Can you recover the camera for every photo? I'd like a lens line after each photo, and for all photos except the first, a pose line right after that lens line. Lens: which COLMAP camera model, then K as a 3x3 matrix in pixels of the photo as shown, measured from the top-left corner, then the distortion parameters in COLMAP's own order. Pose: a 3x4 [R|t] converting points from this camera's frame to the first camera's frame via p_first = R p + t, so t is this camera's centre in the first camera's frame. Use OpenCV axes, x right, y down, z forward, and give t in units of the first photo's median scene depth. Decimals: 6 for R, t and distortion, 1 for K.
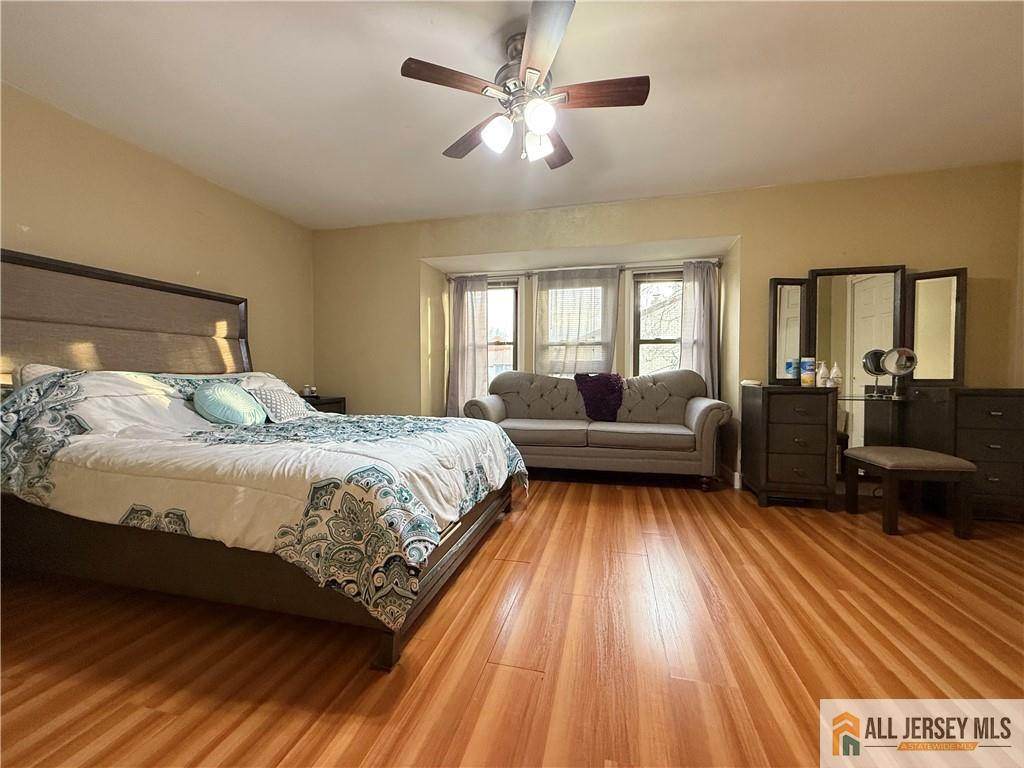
lens RADIAL K [[407.5, 0, 510.7], [0, 407.5, 383.5], [0, 0, 1]] dist [0.001188, 0.000128]
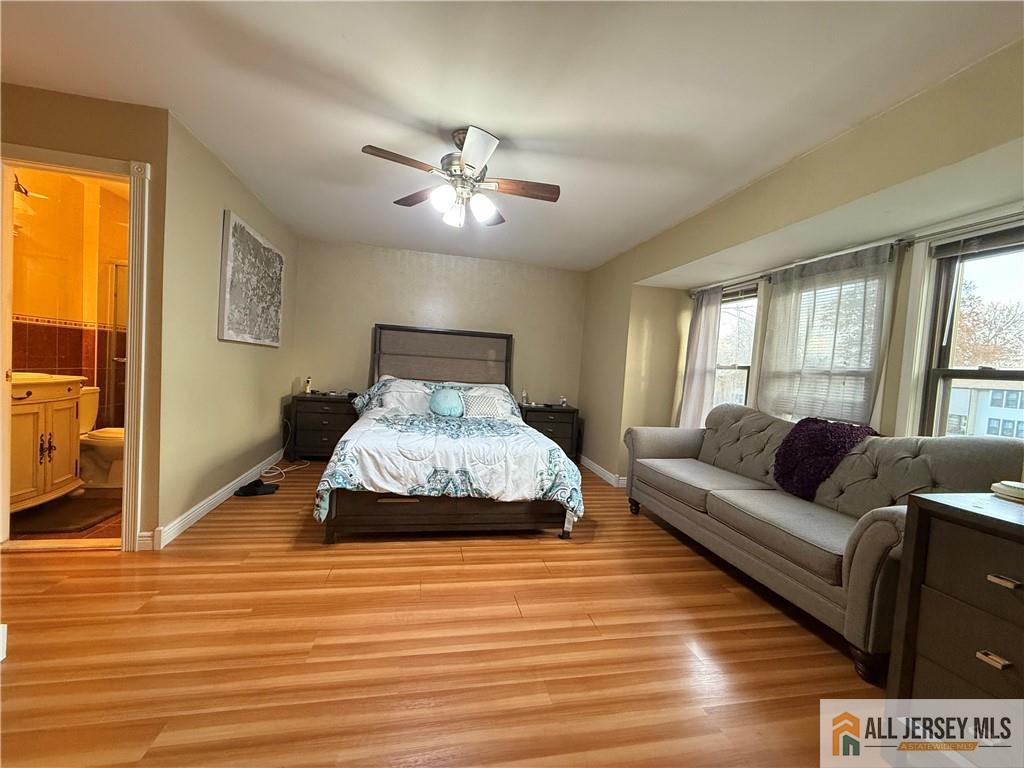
lens RADIAL K [[412.0, 0, 512.0], [0, 412.0, 384.0], [0, 0, 1]] dist [-0.001469, 0.000043]
pose [[0.434457, 0.065691, -0.898294, 0.560119], [-0.085497, 0.995841, 0.031474, -0.059339], [0.896625, 0.063127, 0.438267, 0.277992]]
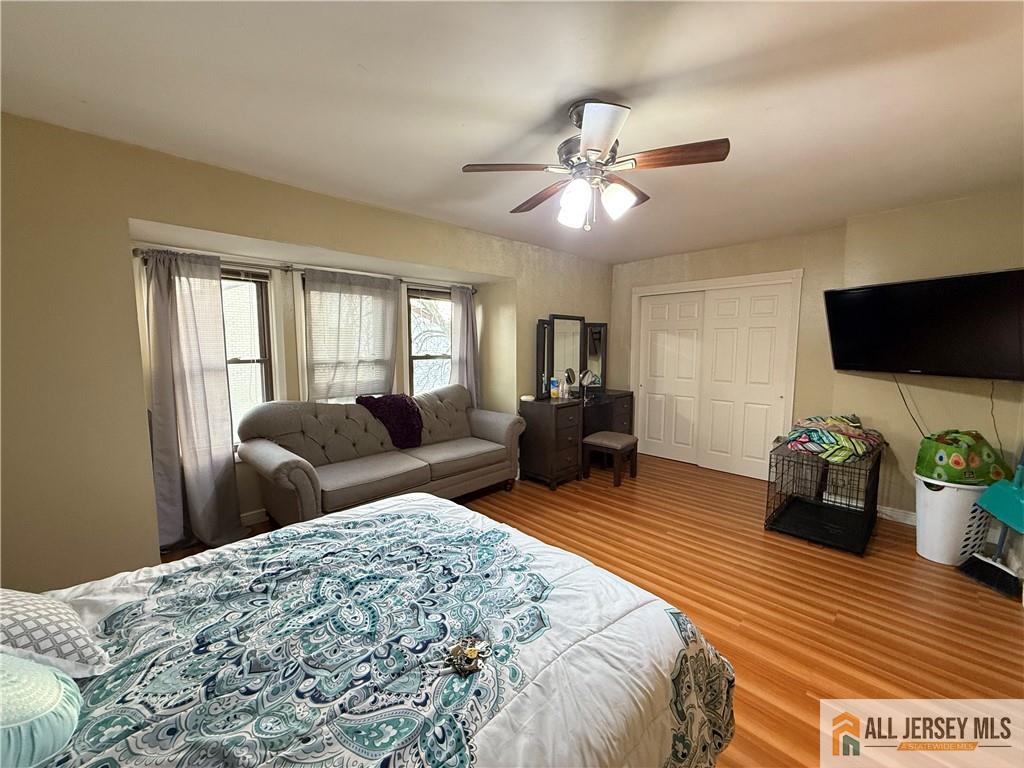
lens RADIAL K [[407.5, 0, 510.7], [0, 407.5, 383.5], [0, 0, 1]] dist [0.001188, 0.000128]
pose [[0.520355, -0.084792, 0.849730, -0.409786], [0.018766, 0.995953, 0.087891, -0.124526], [-0.853744, -0.029788, 0.519841, 0.285650]]
